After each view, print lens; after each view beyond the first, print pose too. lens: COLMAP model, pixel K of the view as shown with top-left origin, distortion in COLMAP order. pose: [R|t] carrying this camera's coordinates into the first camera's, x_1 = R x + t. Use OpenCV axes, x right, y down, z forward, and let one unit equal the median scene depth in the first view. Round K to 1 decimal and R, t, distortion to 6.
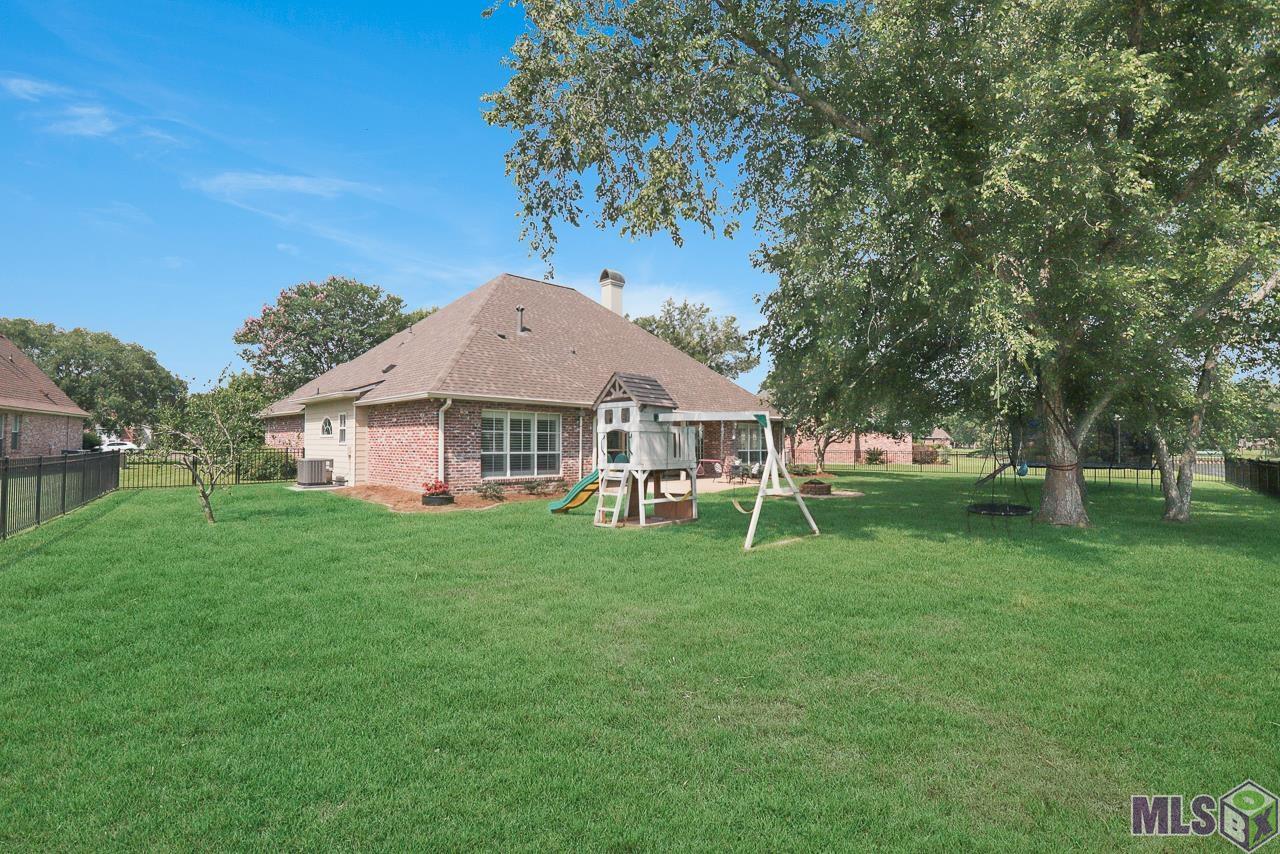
lens RADIAL K [[625.3, 0, 640.1], [0, 625.3, 418.6], [0, 0, 1]] dist [-0.049970, 0.000110]
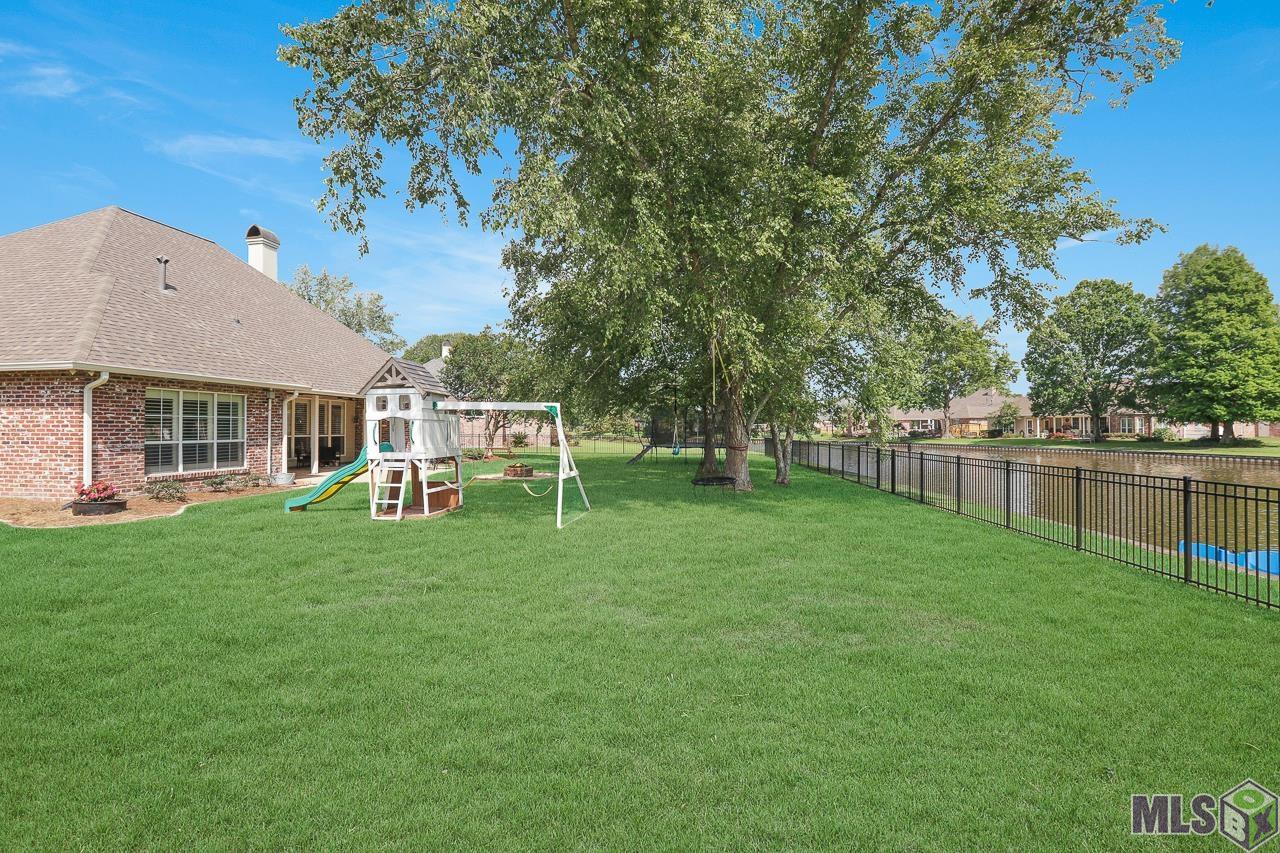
lens RADIAL K [[611.2, 0, 637.5], [0, 611.2, 410.6], [0, 0, 1]] dist [0.000552, 0.000223]
pose [[0.814518, 0.015993, 0.579917, -0.200193], [-0.024126, 0.999689, 0.006316, -0.005535], [-0.579636, -0.019136, 0.814651, 0.016217]]
